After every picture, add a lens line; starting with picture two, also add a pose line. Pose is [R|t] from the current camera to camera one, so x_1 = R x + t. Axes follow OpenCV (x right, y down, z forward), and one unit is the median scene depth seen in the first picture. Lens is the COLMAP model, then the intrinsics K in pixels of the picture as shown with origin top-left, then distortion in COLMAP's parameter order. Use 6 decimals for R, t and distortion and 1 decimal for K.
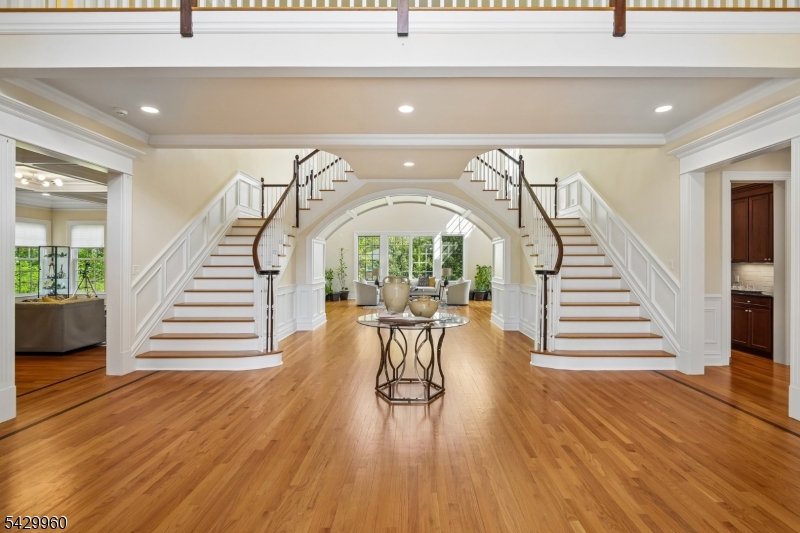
lens RADIAL K [[372.0, 0, 399.5], [0, 372.0, 264.8], [0, 0, 1]] dist [-0.014221, -0.000069]
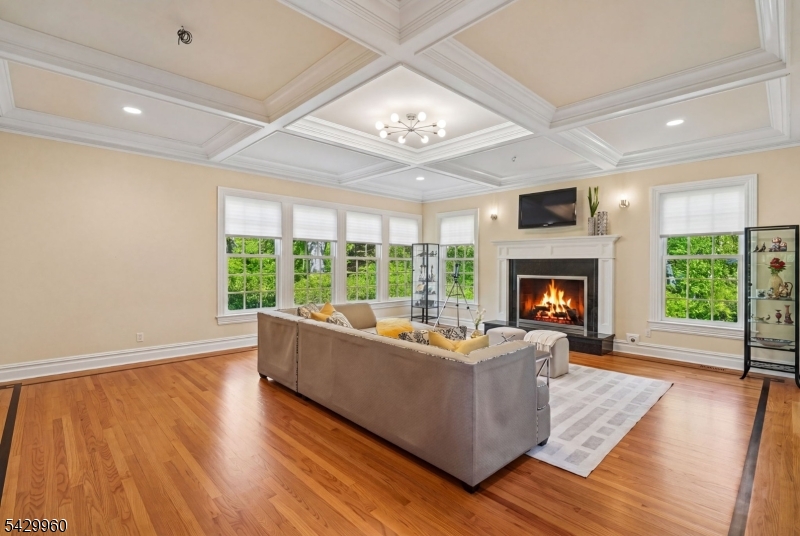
lens RADIAL K [[372.6, 0, 397.9], [0, 372.6, 268.3], [0, 0, 1]] dist [-0.009672, -0.000960]
pose [[0.696236, 0.007082, -0.717778, -0.367575], [-0.004220, 0.999974, 0.005773, 0.001469], [0.717801, -0.000990, 0.696248, 0.356243]]
